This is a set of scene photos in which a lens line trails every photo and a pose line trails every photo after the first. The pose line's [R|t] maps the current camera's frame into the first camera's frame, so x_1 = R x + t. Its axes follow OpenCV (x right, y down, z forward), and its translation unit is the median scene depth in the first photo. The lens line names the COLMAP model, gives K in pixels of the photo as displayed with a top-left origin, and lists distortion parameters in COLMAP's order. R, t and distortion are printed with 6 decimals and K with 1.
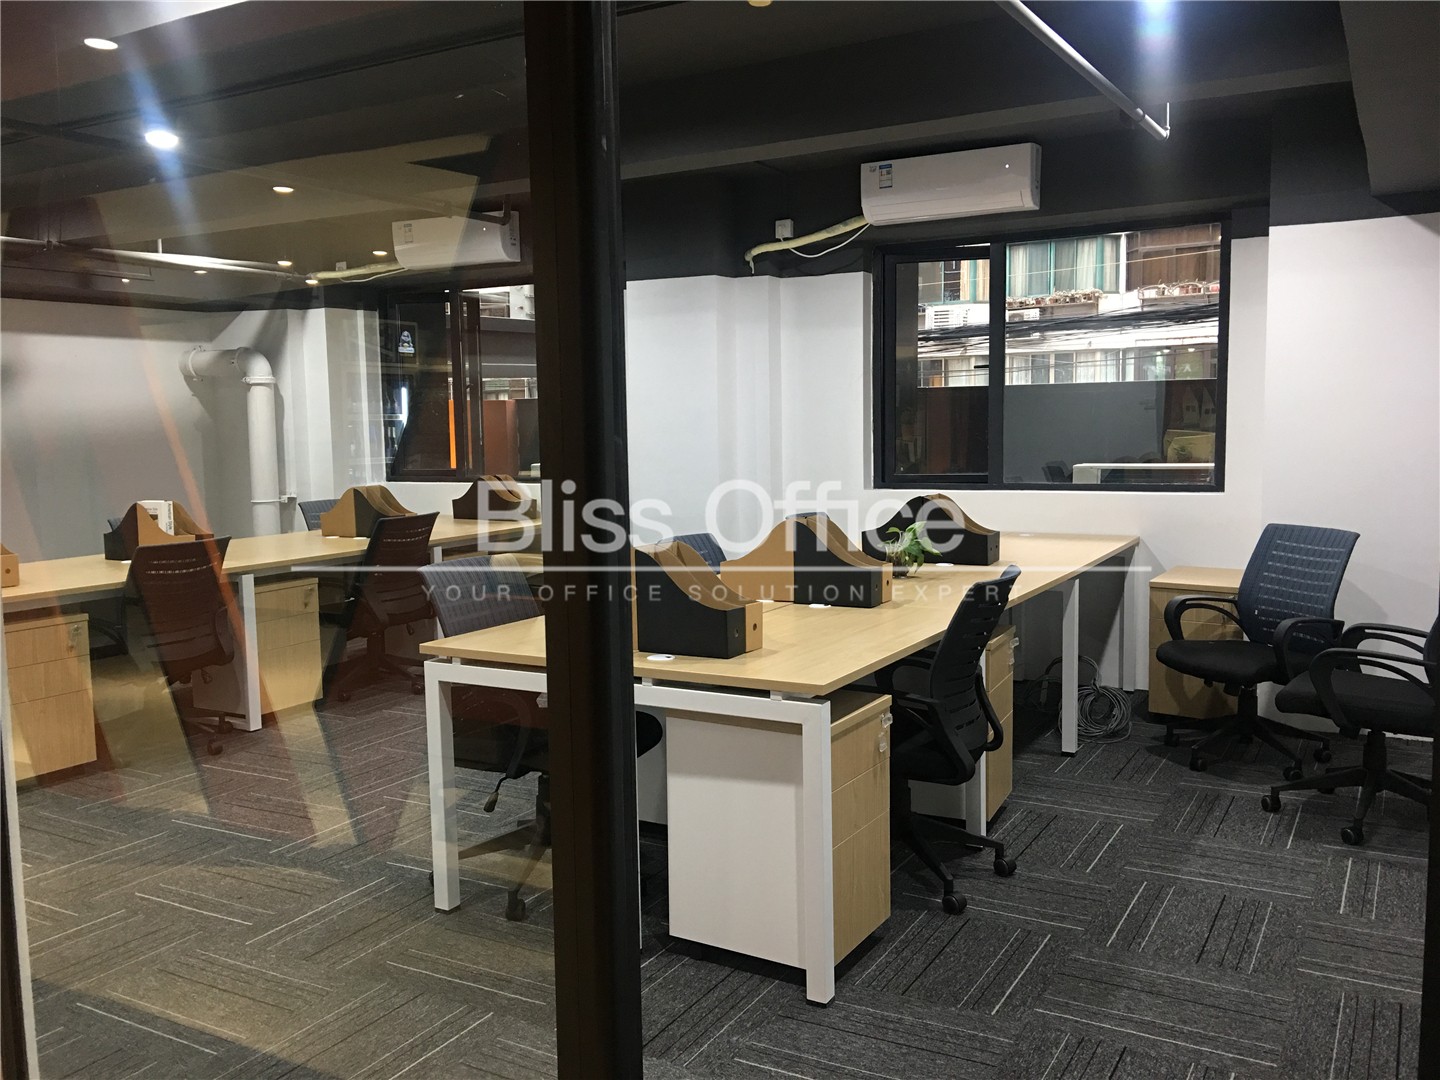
lens RADIAL K [[1203.5, 0, 708.1], [0, 1203.5, 533.0], [0, 0, 1]] dist [0.079084, -0.129739]
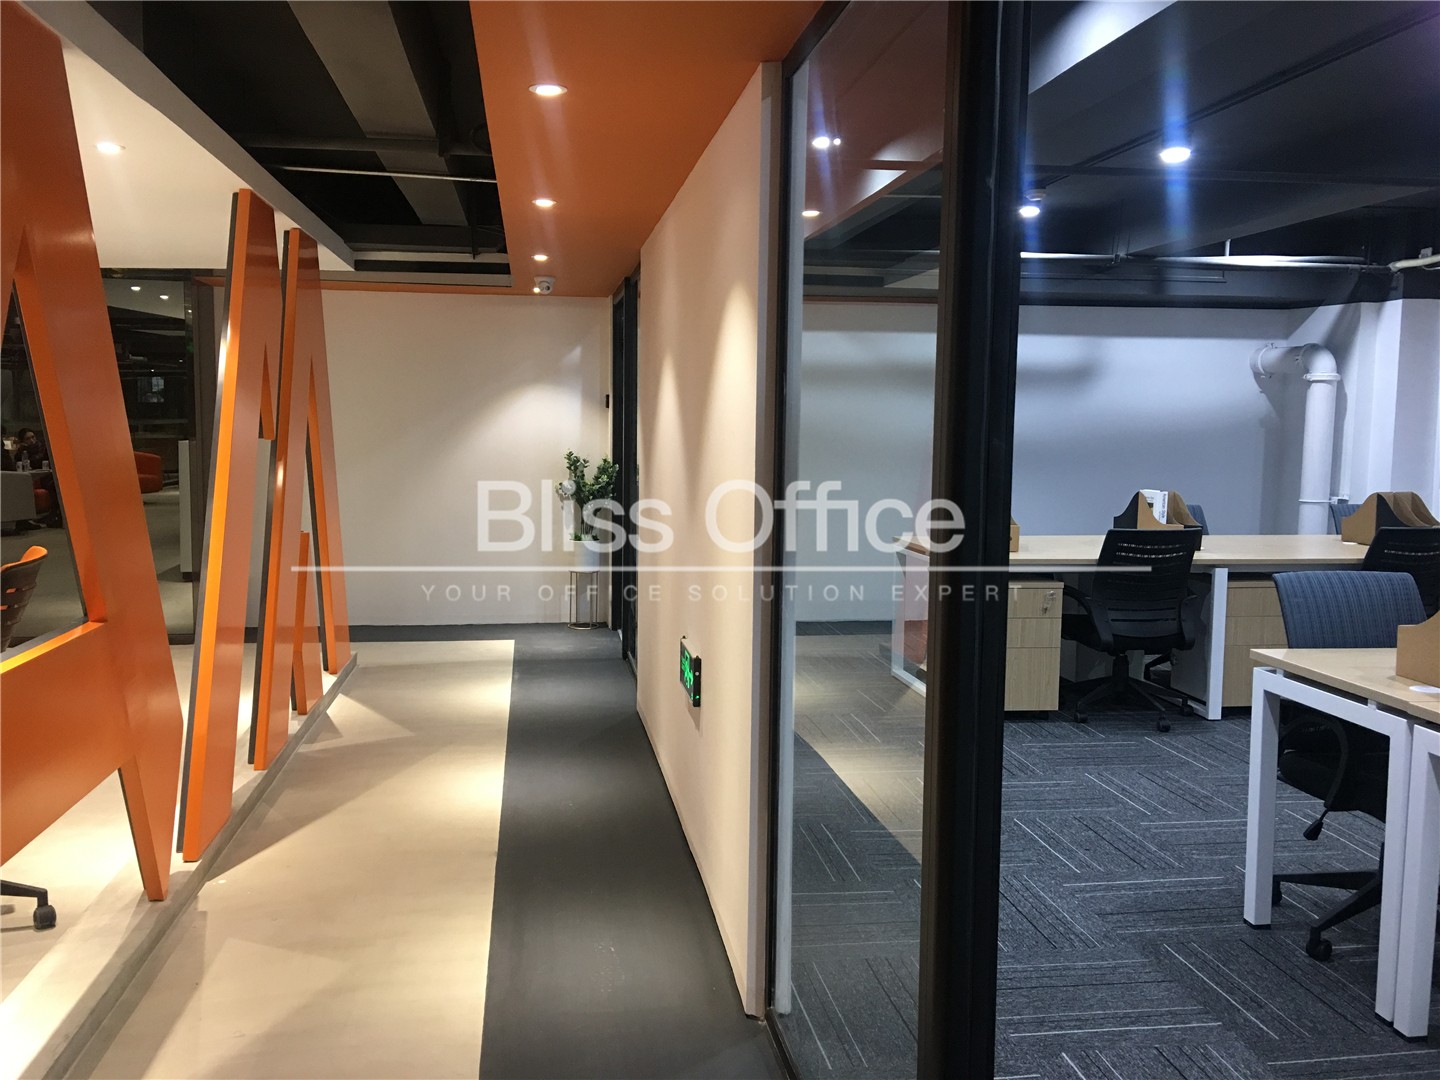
lens RADIAL K [[1203.5, 0, 710.9], [0, 1203.5, 535.8], [0, 0, 1]] dist [0.079084, -0.129739]
pose [[0.612881, 0.102224, -0.783535, 0.202786], [-0.096932, 0.993834, 0.053841, -0.008076], [0.784207, 0.042952, 0.619011, 0.031148]]
